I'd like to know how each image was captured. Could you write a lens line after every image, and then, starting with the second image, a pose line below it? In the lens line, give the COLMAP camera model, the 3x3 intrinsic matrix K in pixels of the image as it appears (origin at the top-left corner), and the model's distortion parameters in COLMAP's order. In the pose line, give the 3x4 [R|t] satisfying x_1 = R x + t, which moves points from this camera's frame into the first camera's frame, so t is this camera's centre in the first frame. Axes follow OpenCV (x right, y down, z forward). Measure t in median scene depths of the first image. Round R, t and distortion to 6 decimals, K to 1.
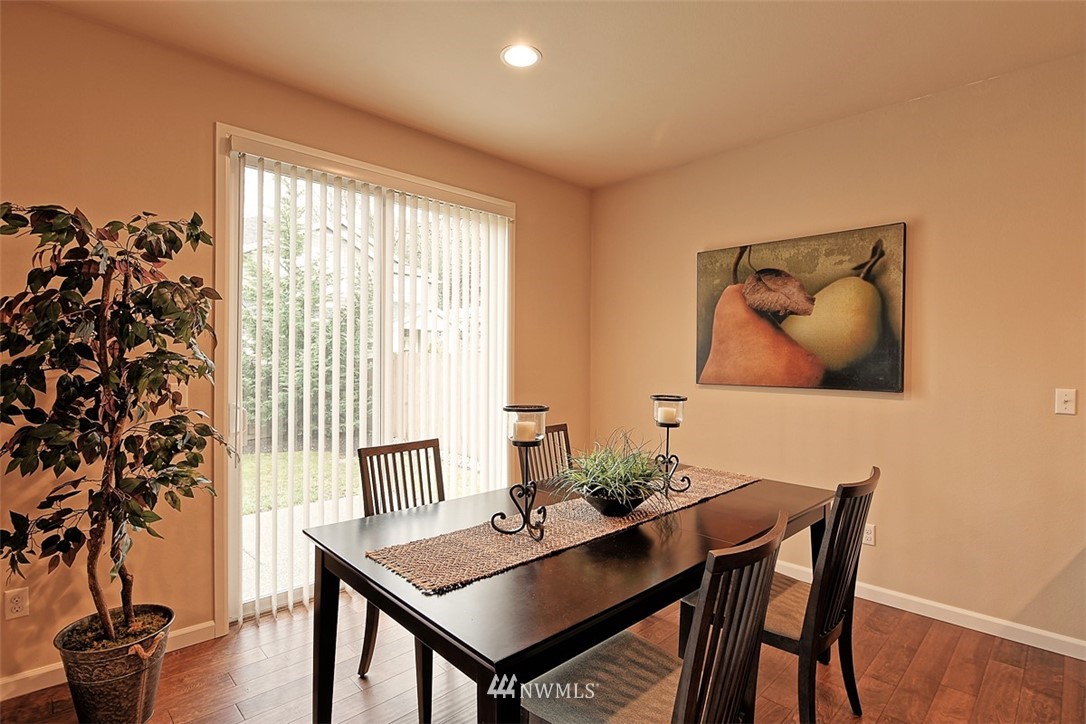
lens RADIAL K [[528.2, 0, 535.8], [0, 528.2, 355.2], [0, 0, 1]] dist [-0.008742, -0.007494]
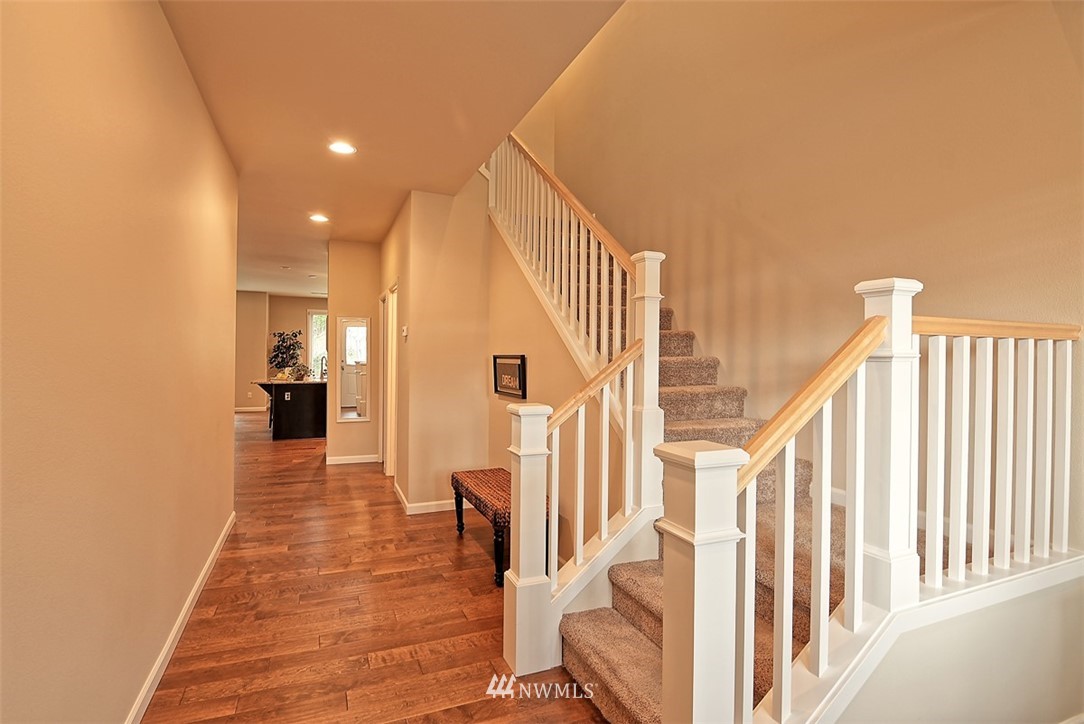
lens RADIAL K [[527.3, 0, 543.7], [0, 527.3, 357.7], [0, 0, 1]] dist [-0.008742, -0.007494]
pose [[0.935572, -0.000228, -0.353137, 3.965860], [0.002206, 0.999984, 0.005198, 0.027551], [0.353130, -0.005642, 0.935557, -3.543759]]
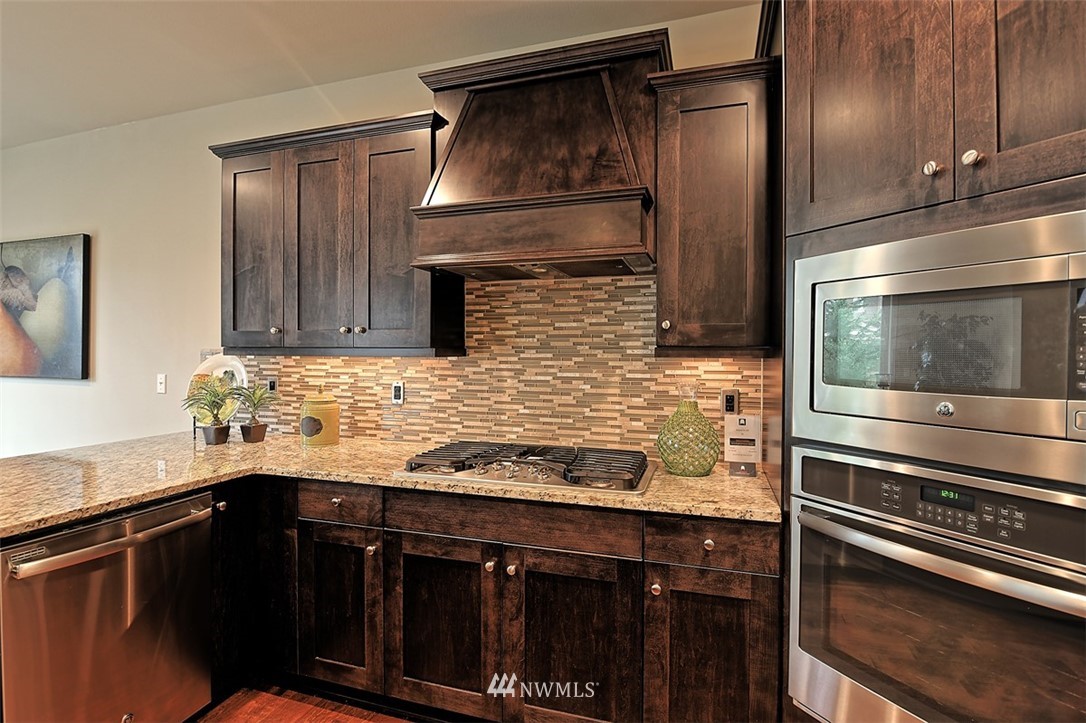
lens RADIAL K [[528.2, 0, 537.2], [0, 528.2, 356.5], [0, 0, 1]] dist [-0.008742, -0.007494]
pose [[0.883650, -0.004038, 0.468130, 1.330607], [-0.002052, 0.999920, 0.012500, 0.004055], [-0.468143, -0.012006, 0.883571, -0.637758]]
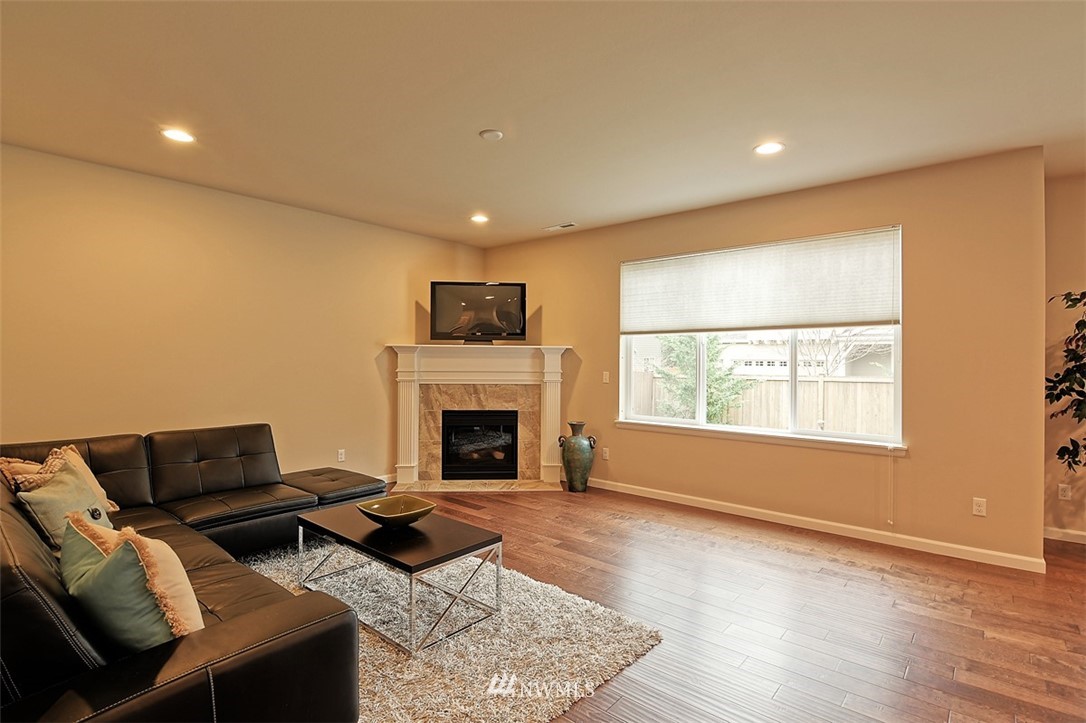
lens RADIAL K [[528.2, 0, 540.4], [0, 528.2, 358.0], [0, 0, 1]] dist [-0.008742, -0.007494]
pose [[0.094493, -0.009756, -0.995478, 0.677416], [0.001187, 0.999952, -0.009687, -0.003062], [0.995525, -0.000266, 0.094500, -1.033145]]
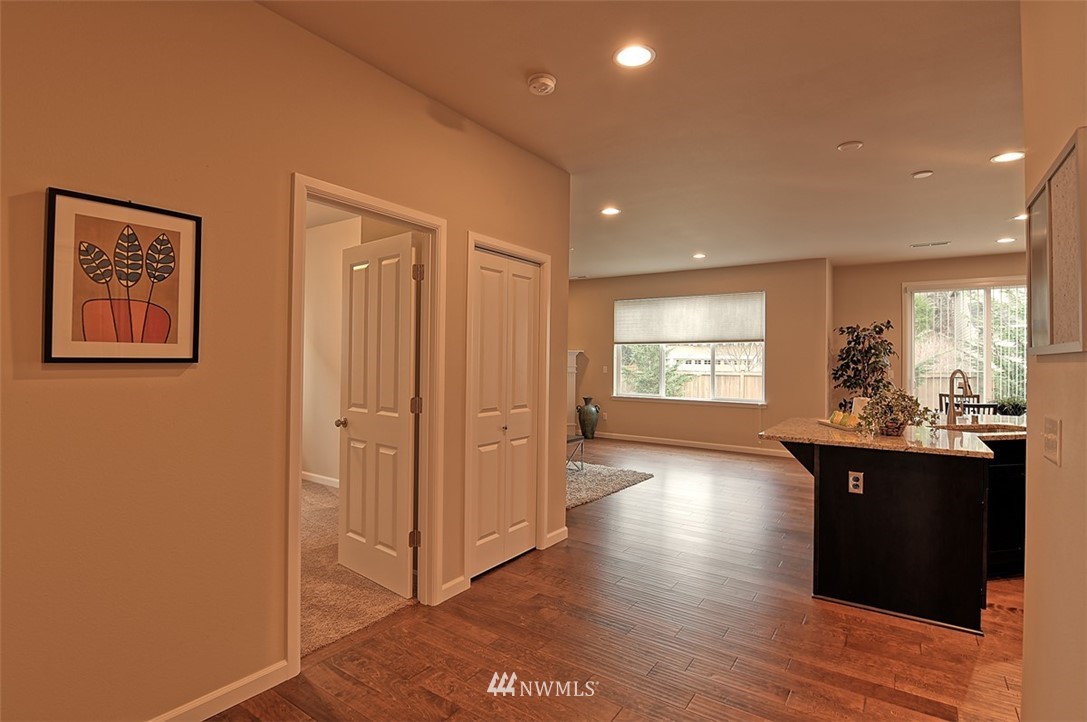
lens RADIAL K [[528.7, 0, 537.0], [0, 528.7, 354.7], [0, 0, 1]] dist [-0.008742, -0.007494]
pose [[0.189570, -0.012554, -0.981787, 2.149241], [-0.000923, 0.999916, -0.012964, 0.000971], [0.981867, 0.003364, 0.189542, -1.784051]]
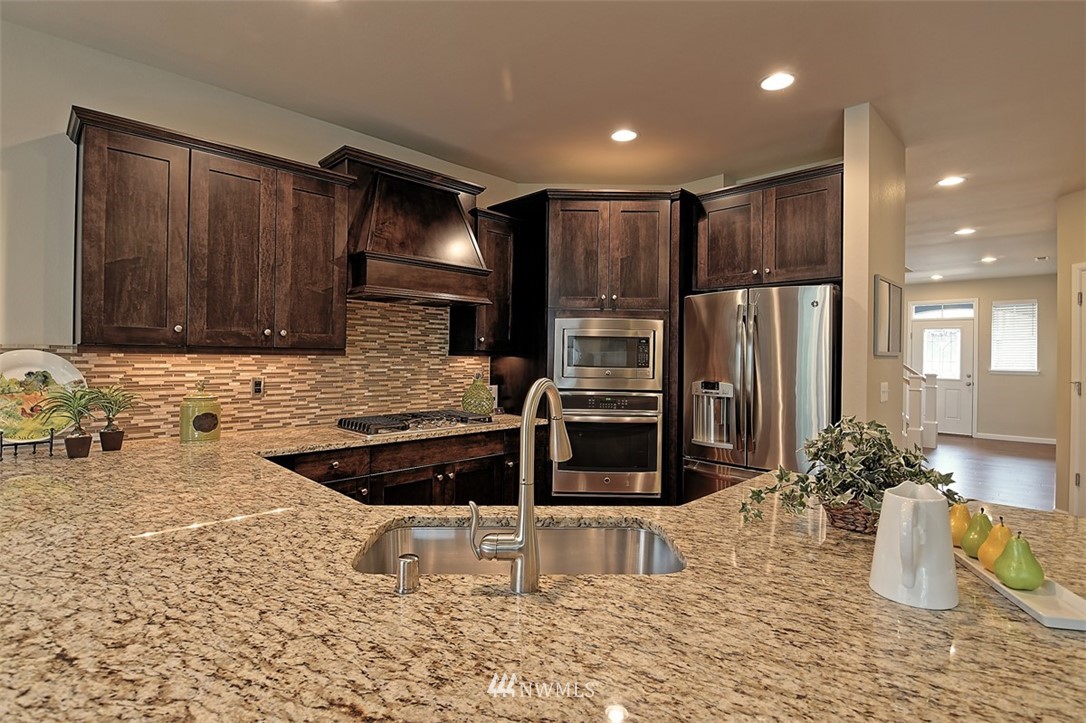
lens RADIAL K [[528.2, 0, 538.1], [0, 528.2, 357.2], [0, 0, 1]] dist [-0.008742, -0.007494]
pose [[-0.013783, -0.008843, 0.999866, 0.276164], [-0.018416, 0.999794, 0.008588, 0.000943], [-0.999735, -0.018295, -0.013943, -0.140107]]
